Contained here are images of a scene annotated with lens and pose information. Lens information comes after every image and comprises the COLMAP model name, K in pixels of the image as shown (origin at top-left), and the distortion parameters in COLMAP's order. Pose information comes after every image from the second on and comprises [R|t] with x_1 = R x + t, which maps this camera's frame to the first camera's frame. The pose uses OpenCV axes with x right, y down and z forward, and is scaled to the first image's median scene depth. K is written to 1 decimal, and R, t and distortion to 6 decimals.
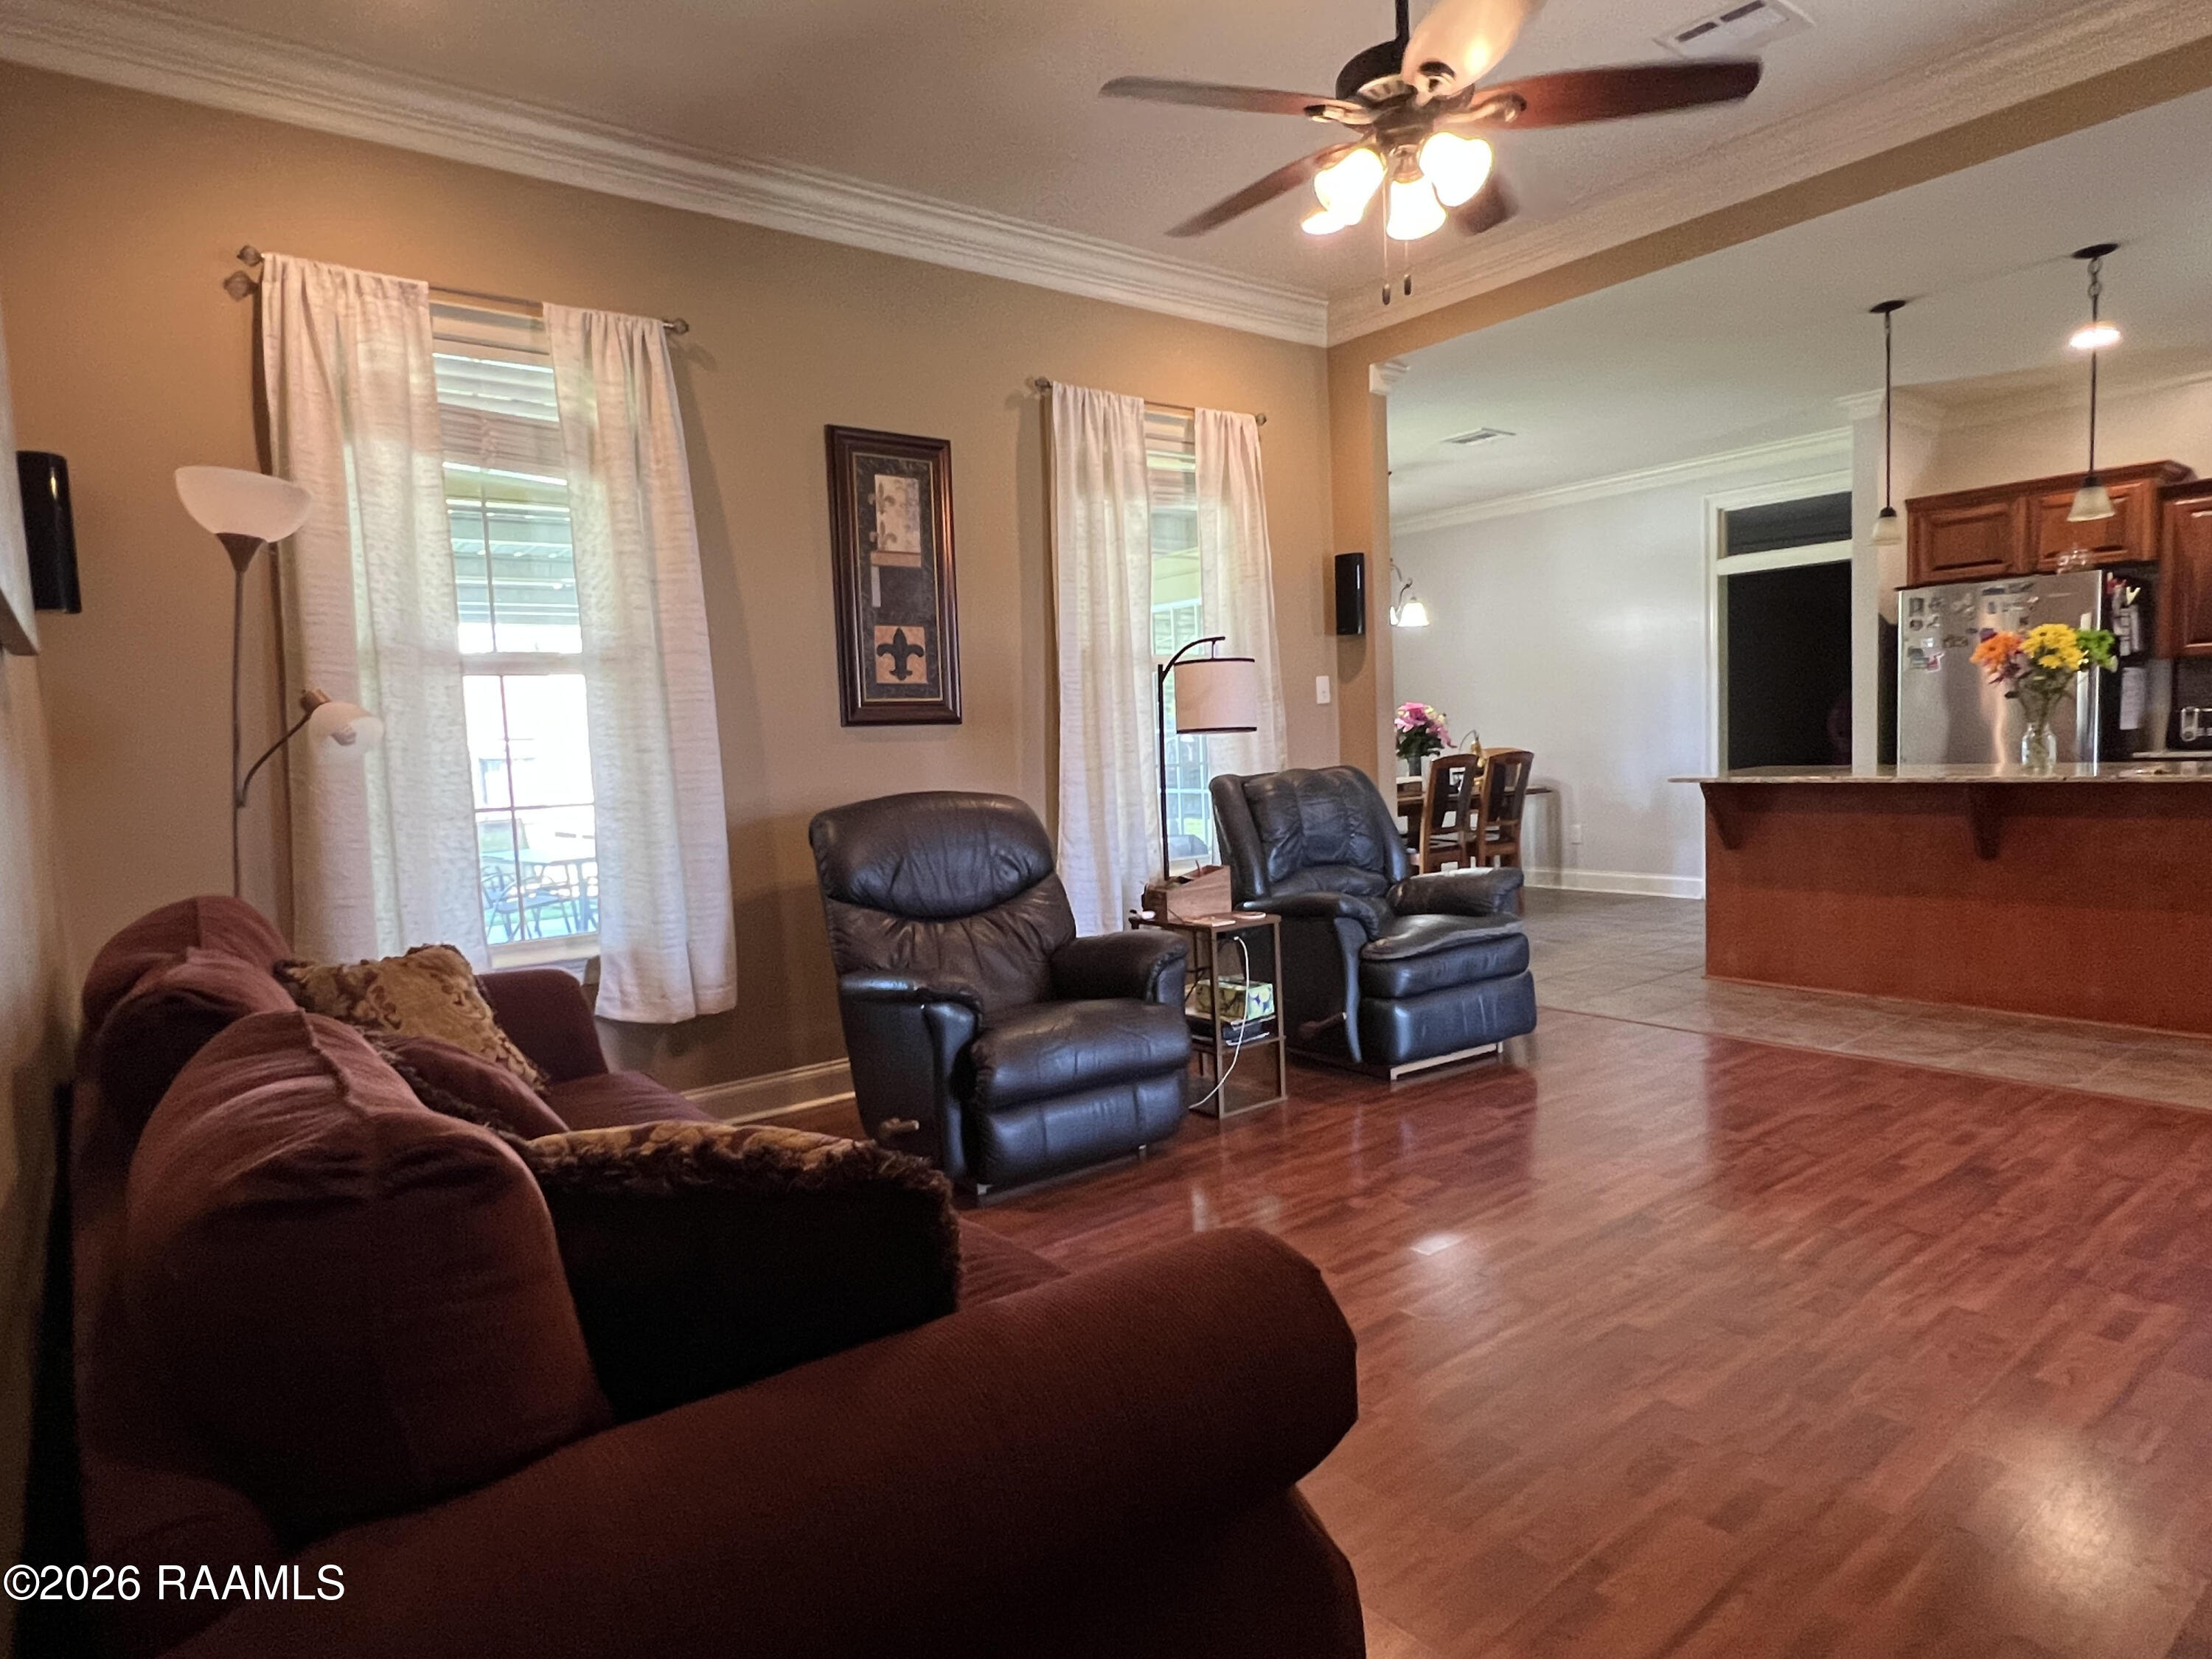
lens RADIAL K [[1223.1, 0, 1115.9], [0, 1223.1, 833.6], [0, 0, 1]] dist [-0.003093, -0.001619]
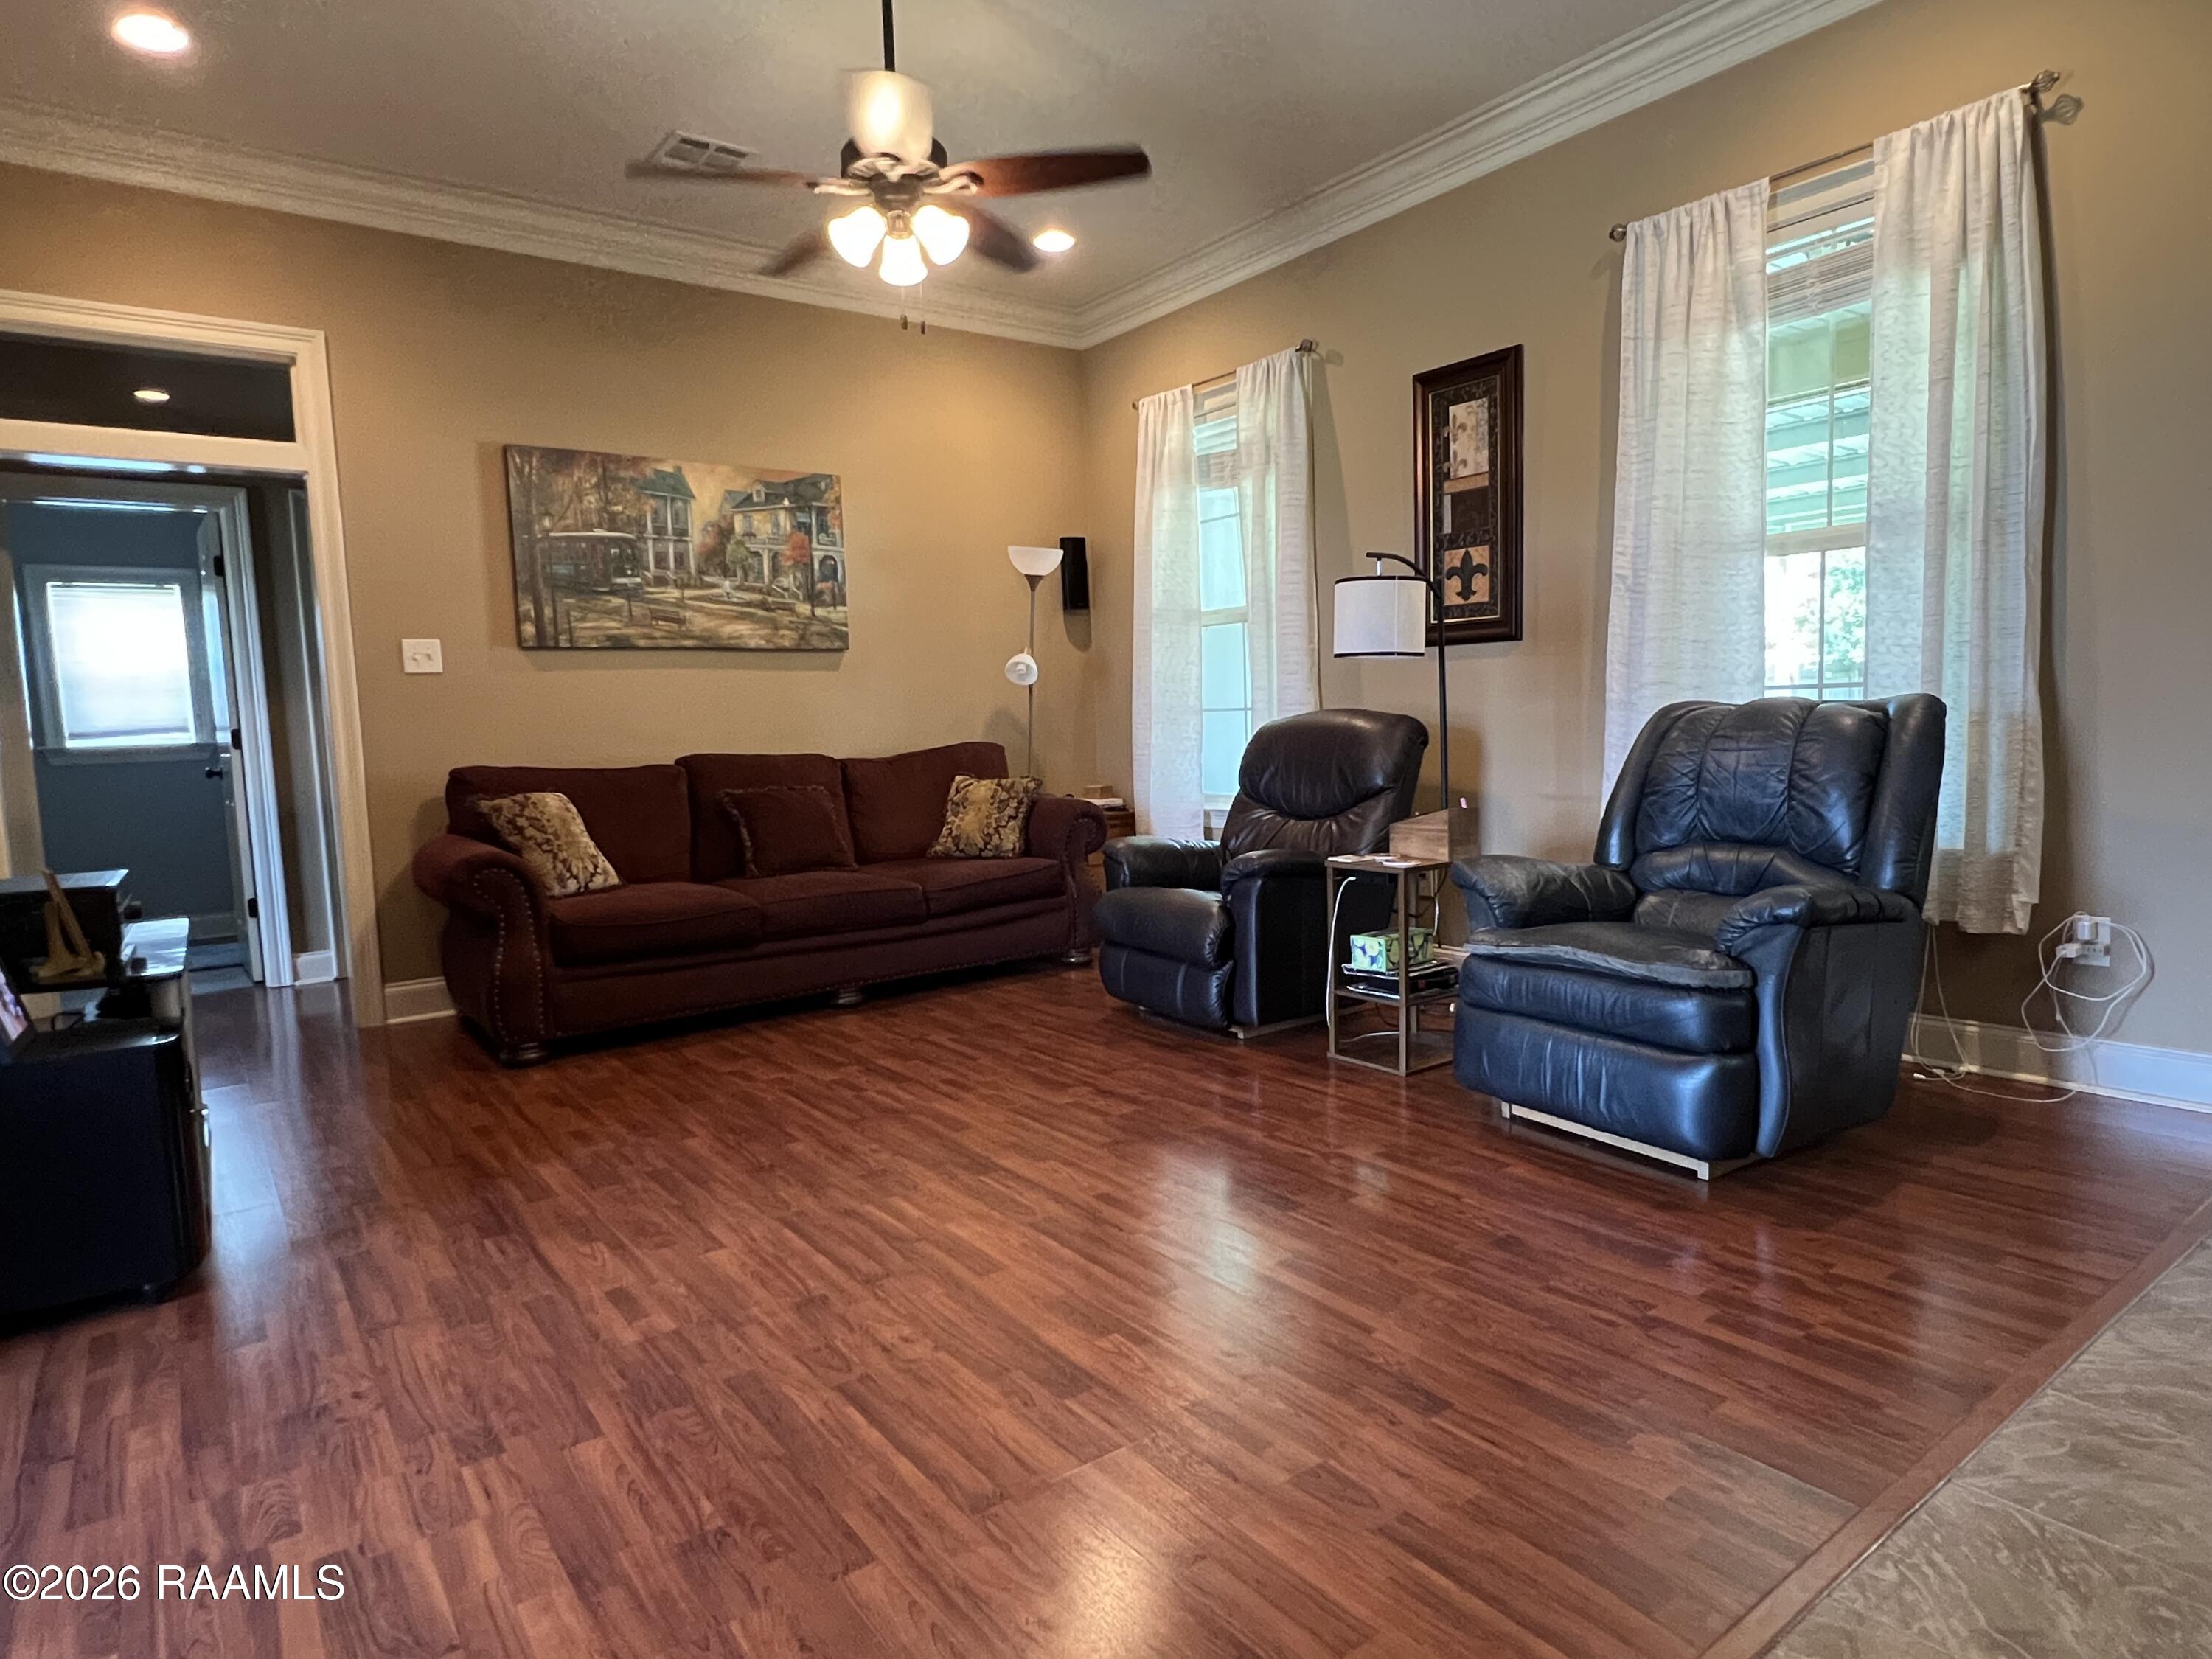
lens RADIAL K [[1234.6, 0, 1110.8], [0, 1234.6, 822.6], [0, 0, 1]] dist [-0.001910, -0.000602]
pose [[0.013067, 0.133362, -0.990981, 0.953620], [-0.035998, 0.990486, 0.132821, -0.071236], [0.999266, 0.033937, 0.017744, 0.732457]]
